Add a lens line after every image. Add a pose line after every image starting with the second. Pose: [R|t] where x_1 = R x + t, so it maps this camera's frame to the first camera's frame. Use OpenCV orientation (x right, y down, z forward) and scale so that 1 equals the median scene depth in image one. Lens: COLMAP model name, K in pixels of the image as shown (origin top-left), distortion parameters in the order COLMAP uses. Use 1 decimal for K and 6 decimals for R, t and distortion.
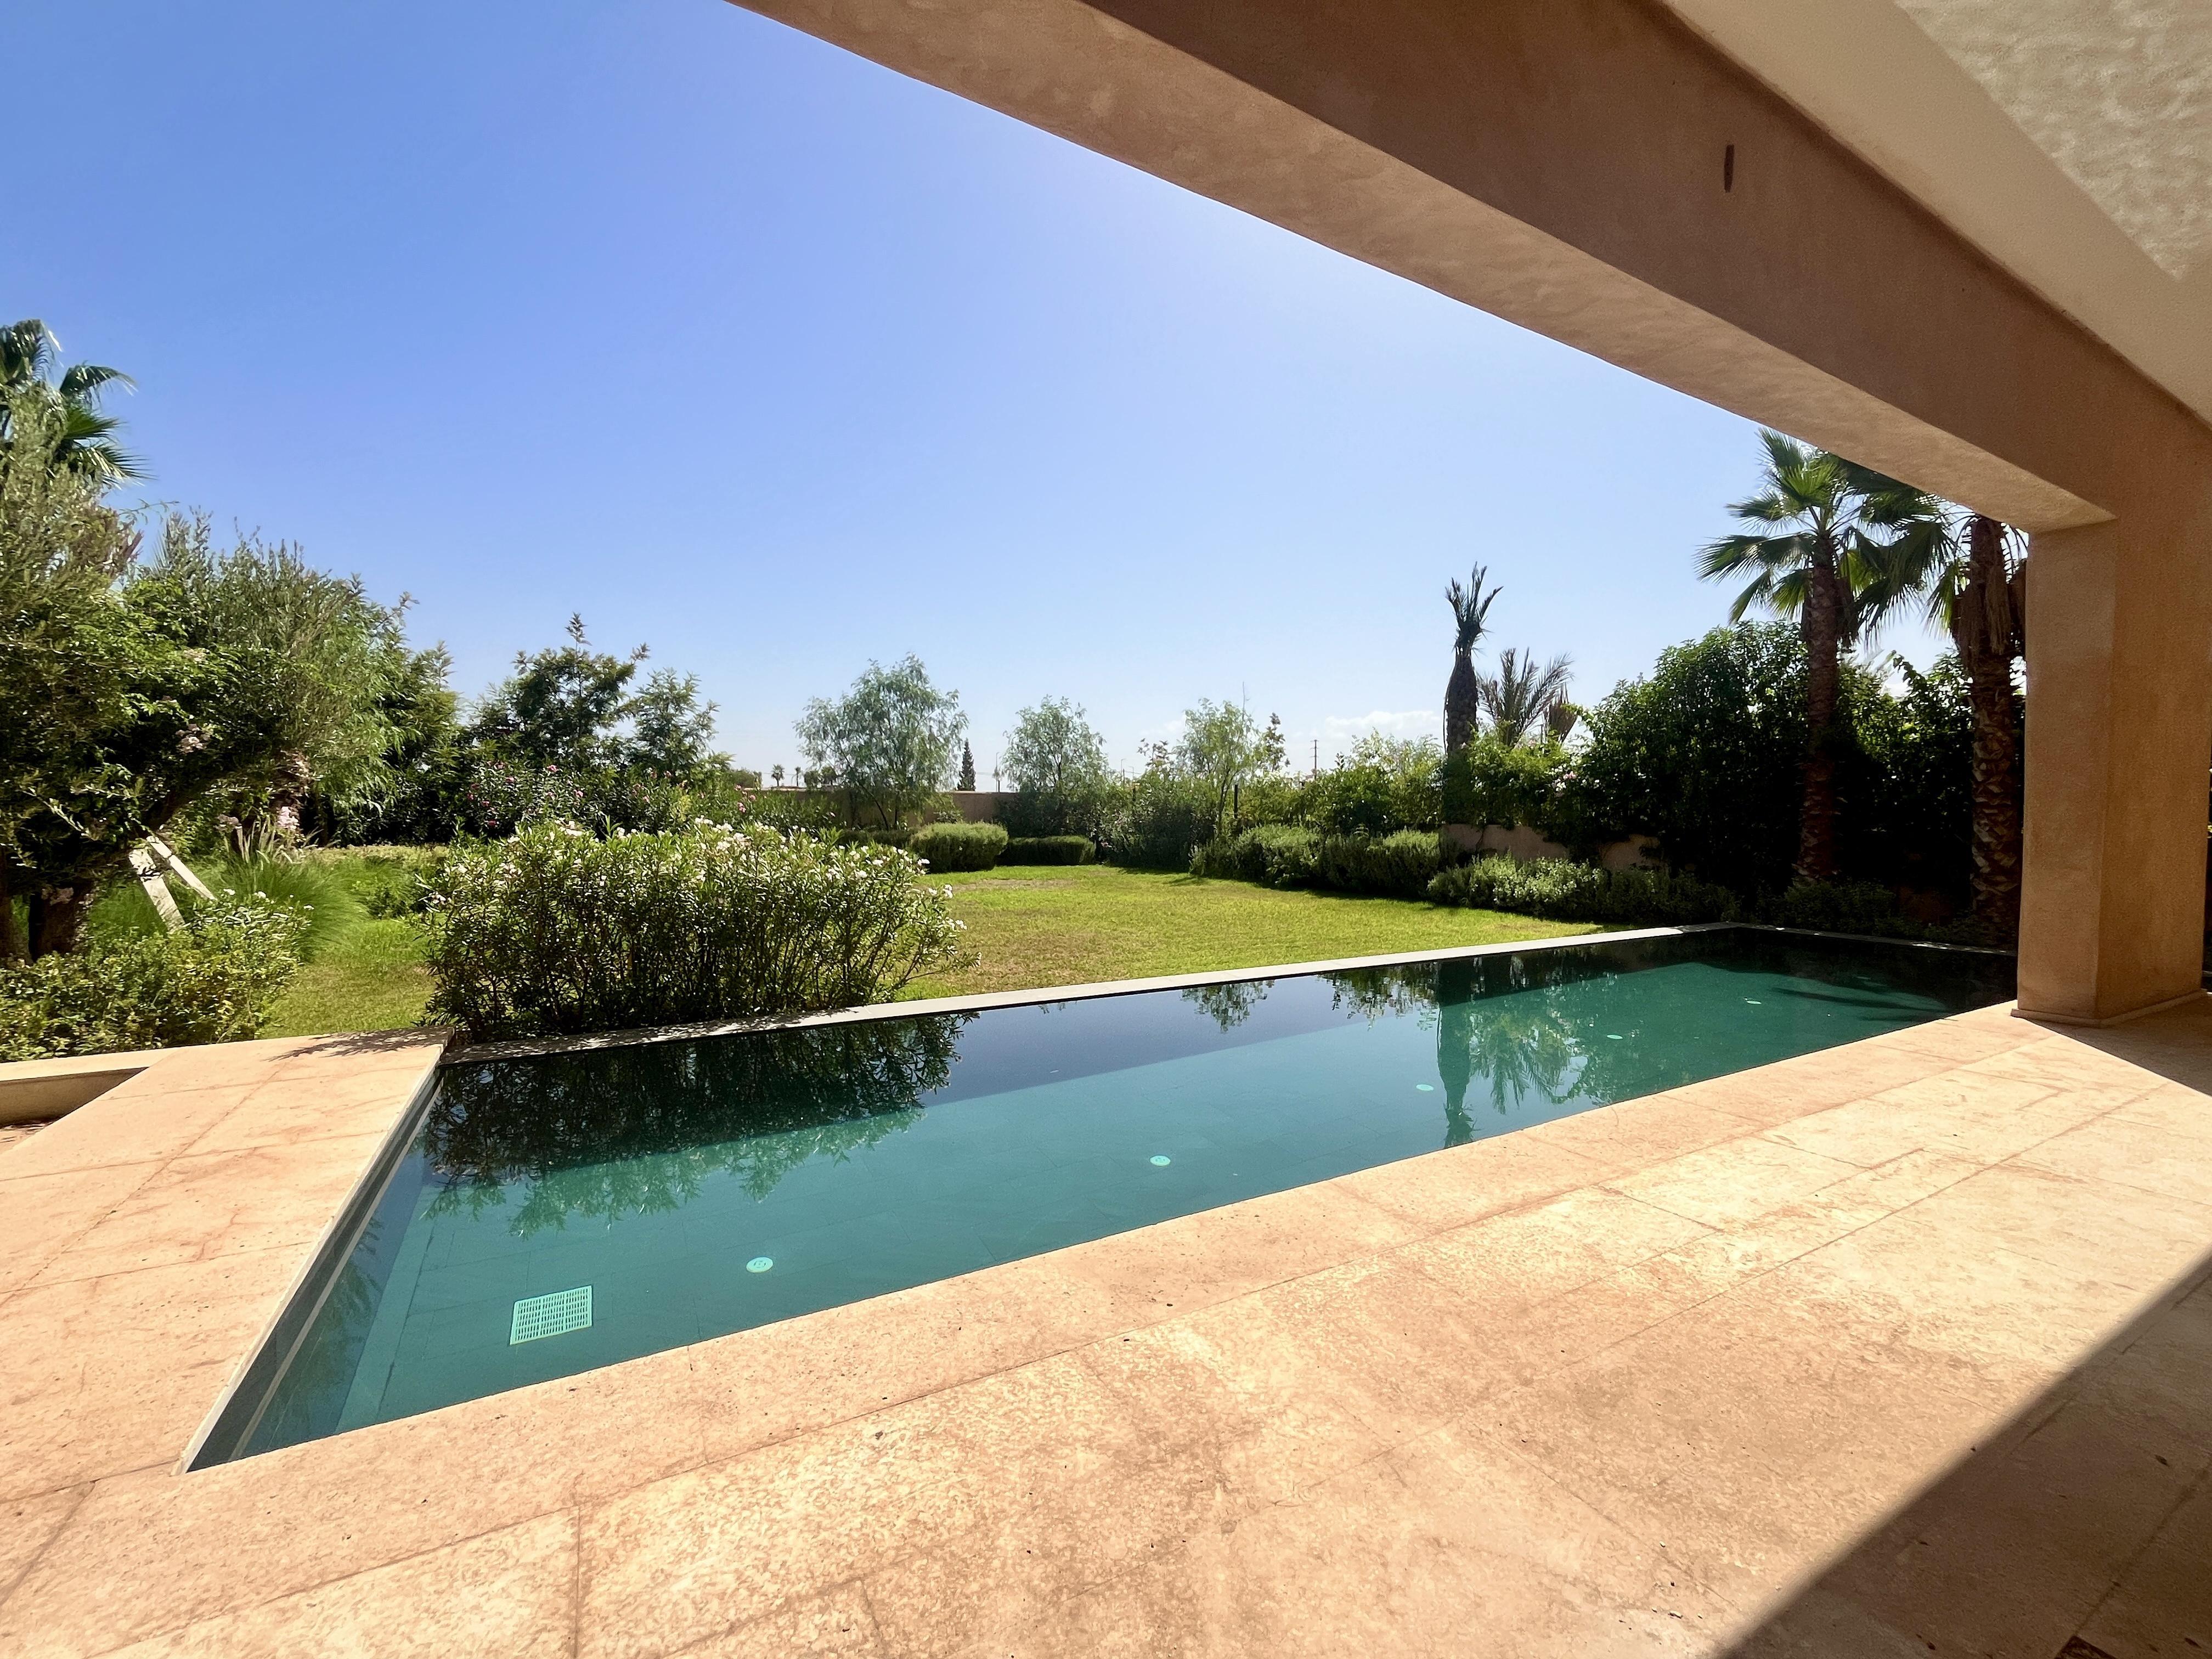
lens RADIAL K [[907.9, 0, 1105.3], [0, 907.9, 829.8], [0, 0, 1]] dist [-0.003701, -0.000228]
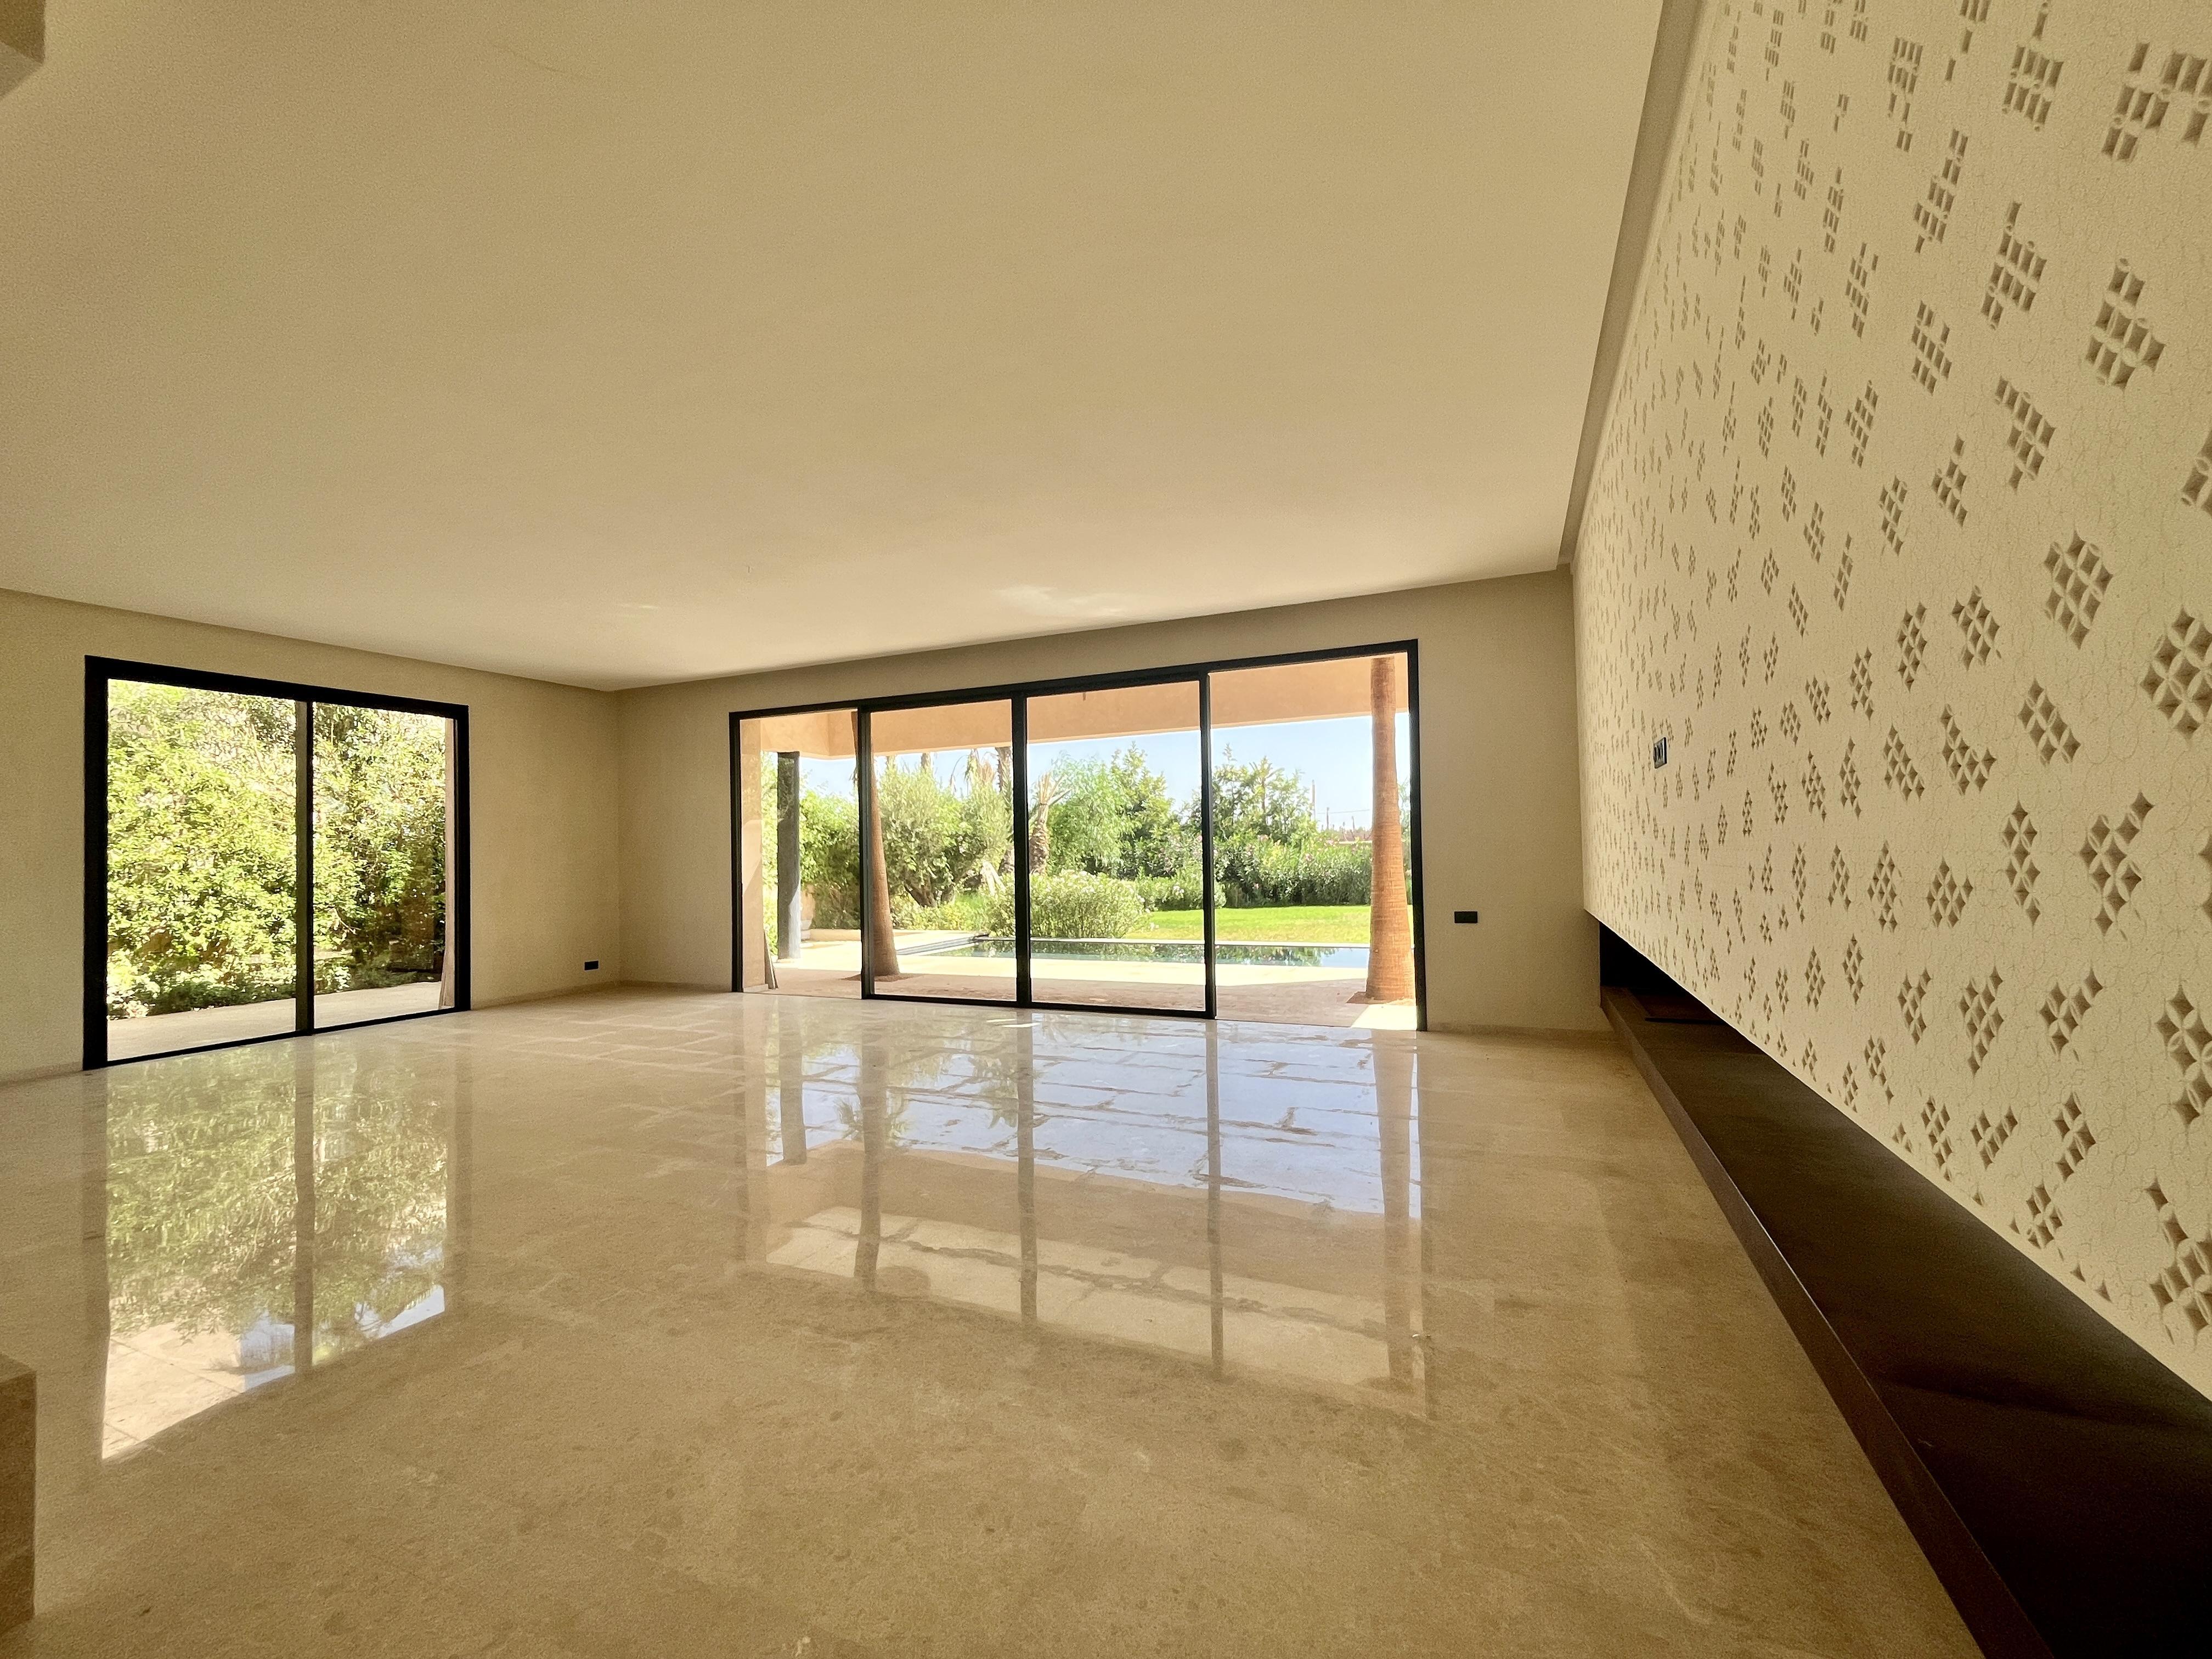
lens RADIAL K [[907.9, 0, 1102.0], [0, 907.9, 839.7], [0, 0, 1]] dist [-0.003701, -0.000228]
pose [[0.609755, -0.038085, -0.791674, 0.472441], [0.010884, 0.999153, -0.039683, 0.000734], [0.792515, 0.015581, 0.609653, -0.154751]]
